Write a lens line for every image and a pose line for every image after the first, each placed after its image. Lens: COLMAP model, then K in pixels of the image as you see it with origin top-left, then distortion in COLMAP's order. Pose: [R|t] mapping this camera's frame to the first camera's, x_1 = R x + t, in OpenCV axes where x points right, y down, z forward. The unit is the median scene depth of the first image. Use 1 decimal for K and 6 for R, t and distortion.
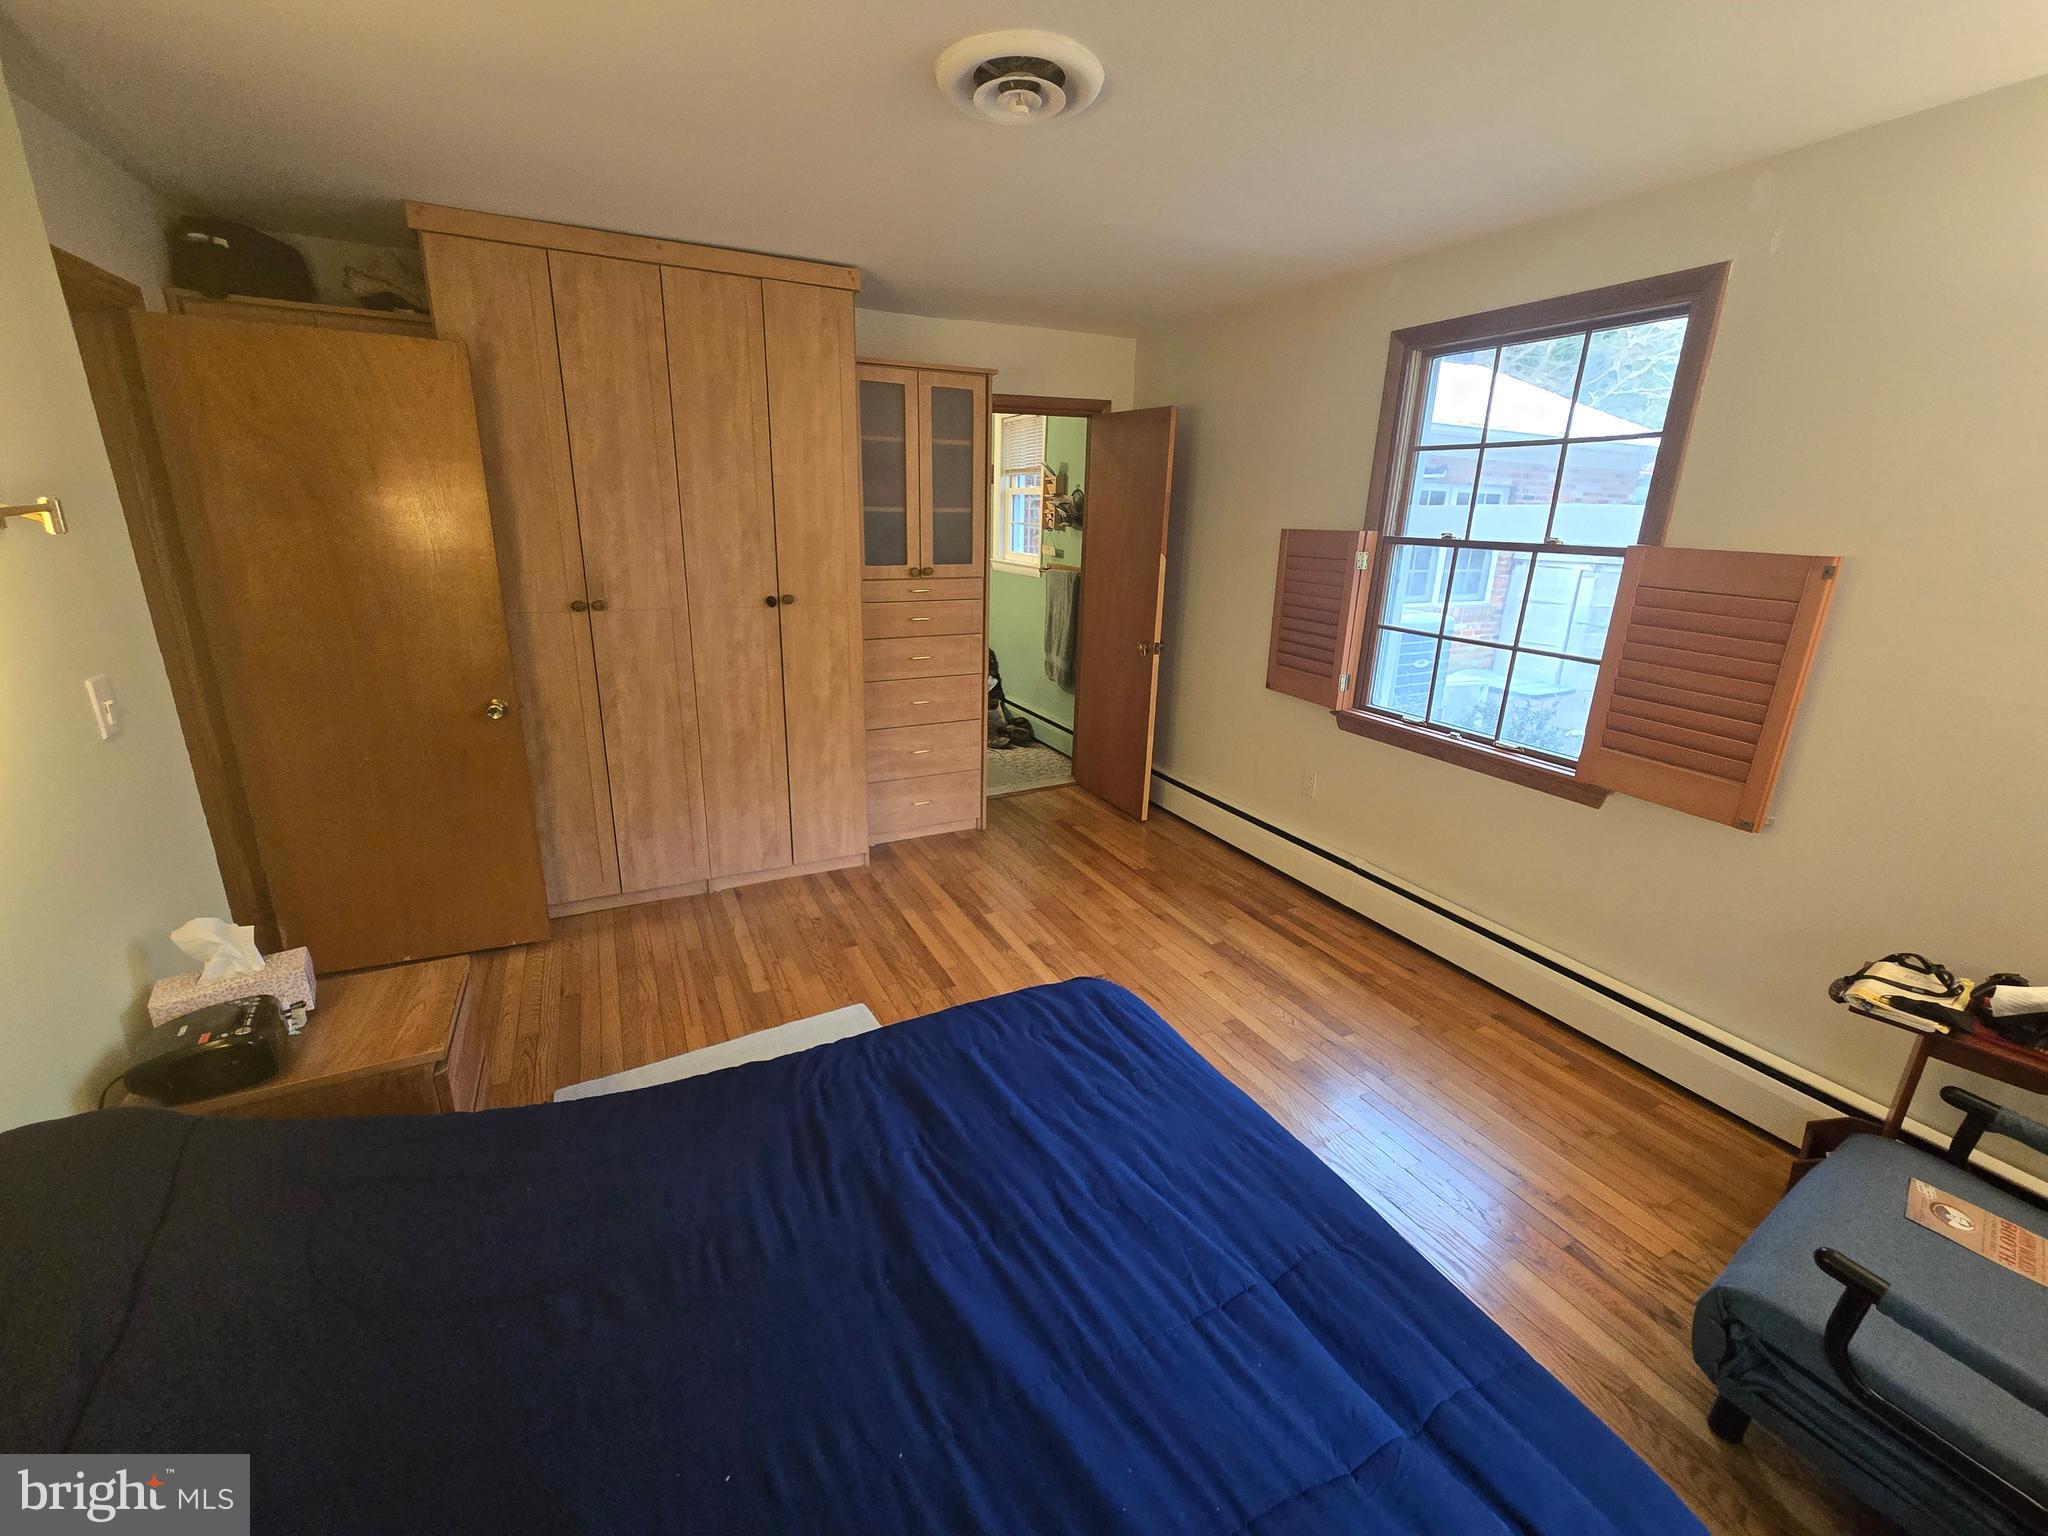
lens RADIAL K [[829.4, 0, 1023.3], [0, 829.4, 752.5], [0, 0, 1]] dist [0.000790, -0.000631]
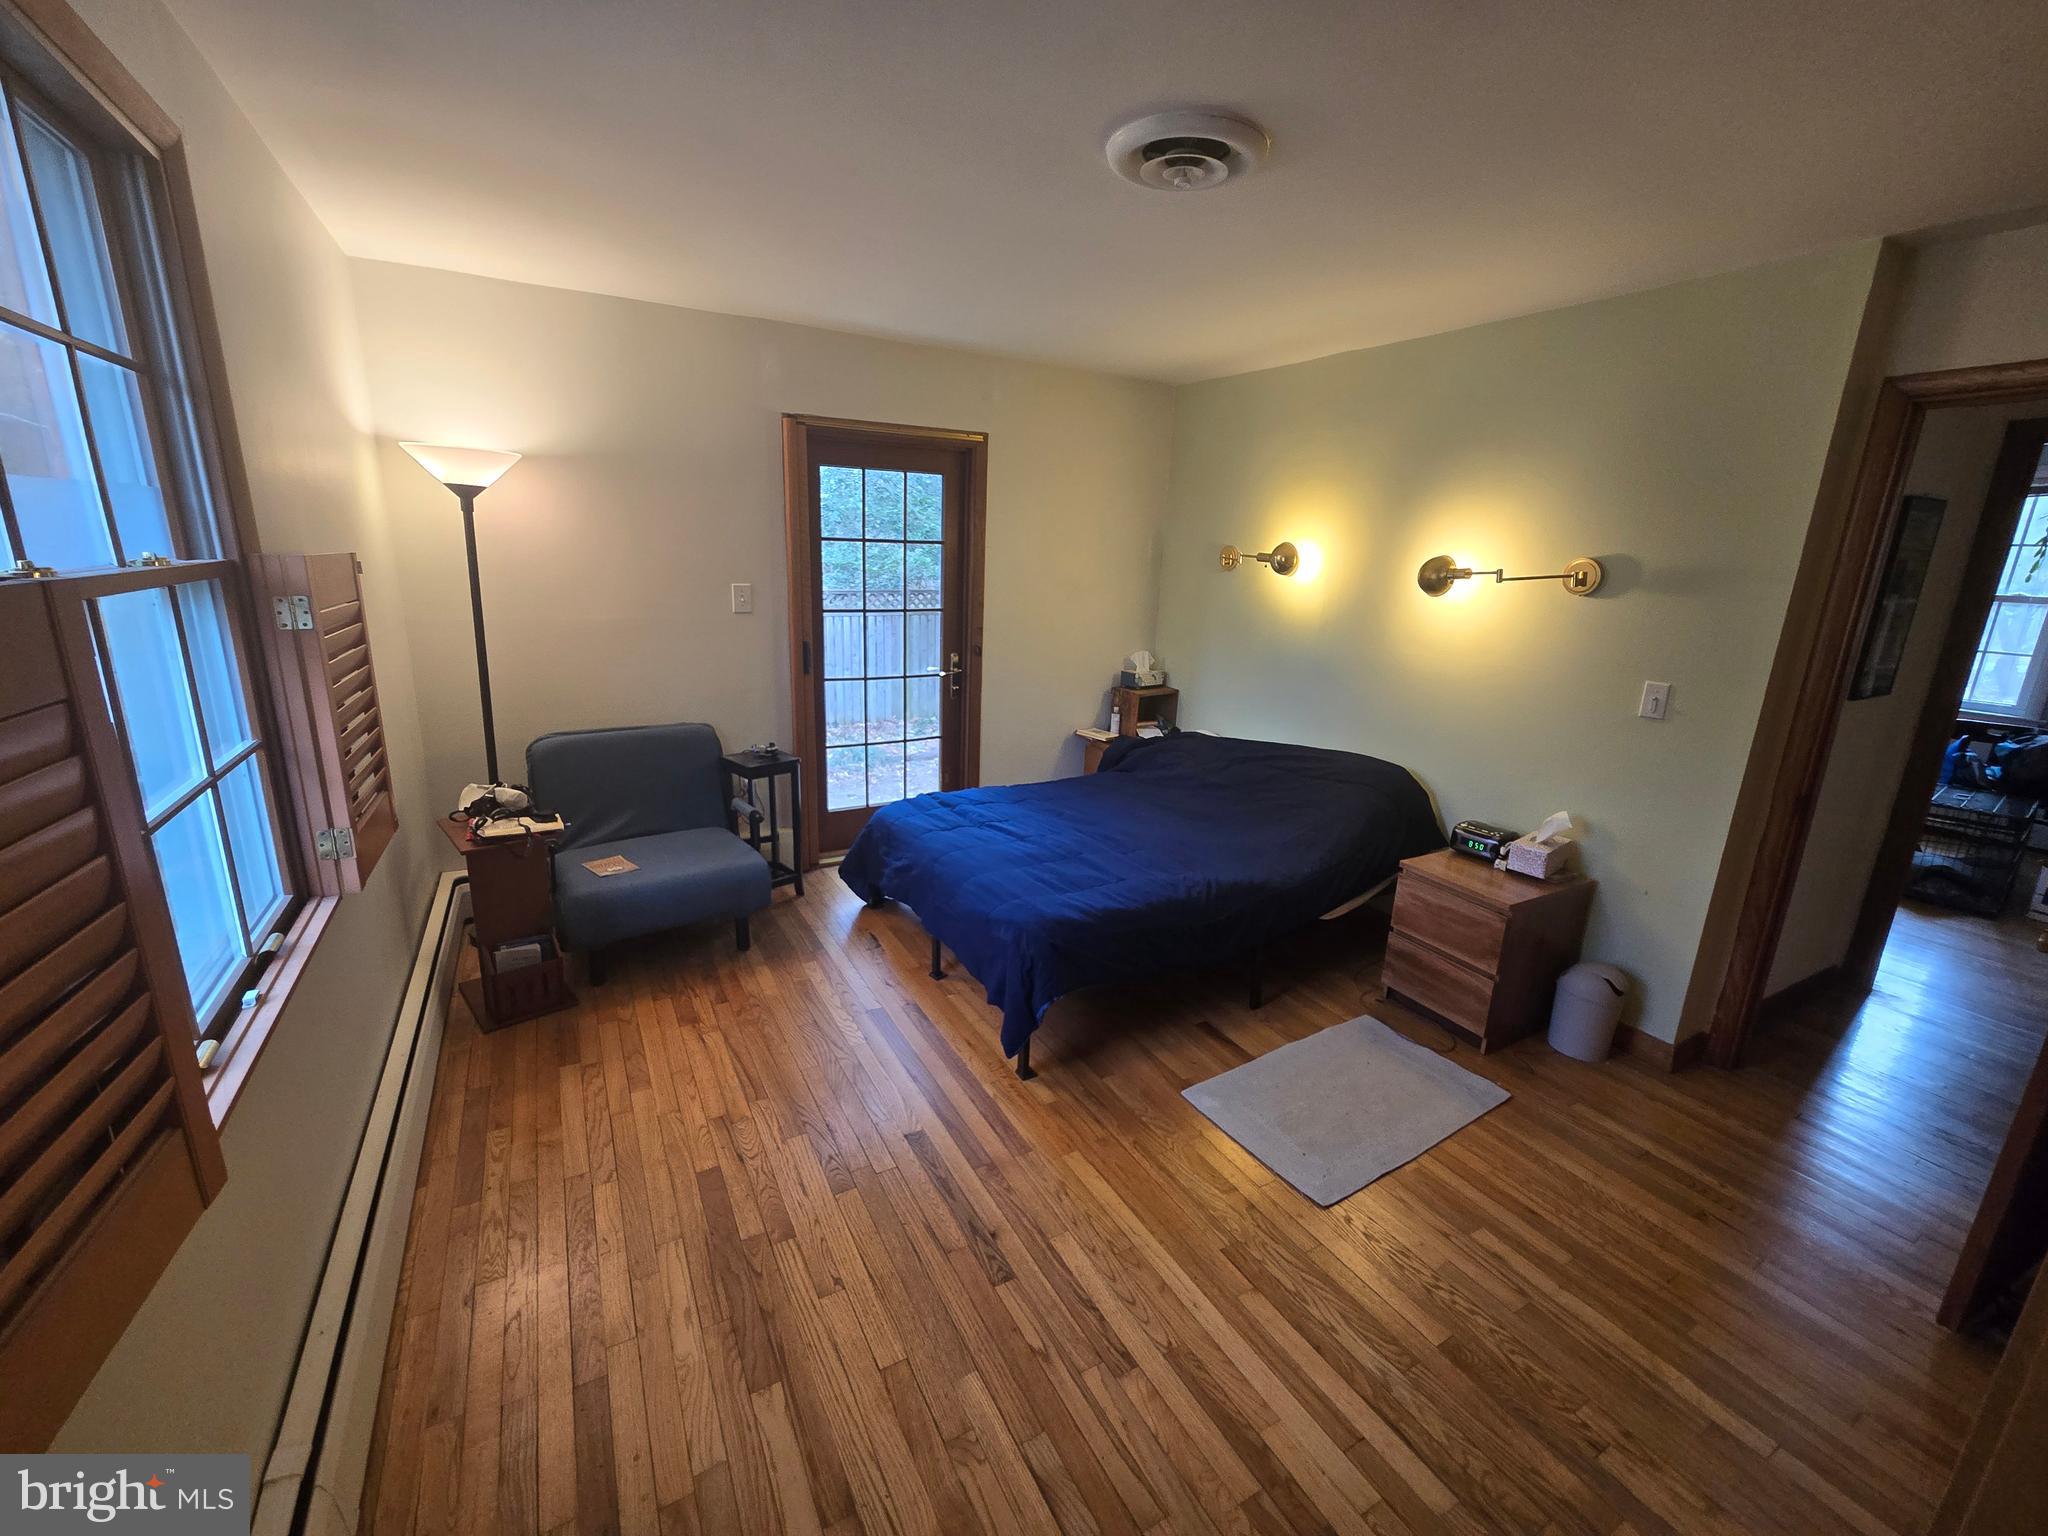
lens RADIAL K [[829.4, 0, 1023.3], [0, 829.4, 752.5], [0, 0, 1]] dist [0.000790, -0.000631]
pose [[-0.997303, -0.042252, -0.060012, 0.126410], [-0.066912, 0.859402, 0.506903, -0.372416], [0.030156, 0.509552, -0.859911, 1.258488]]
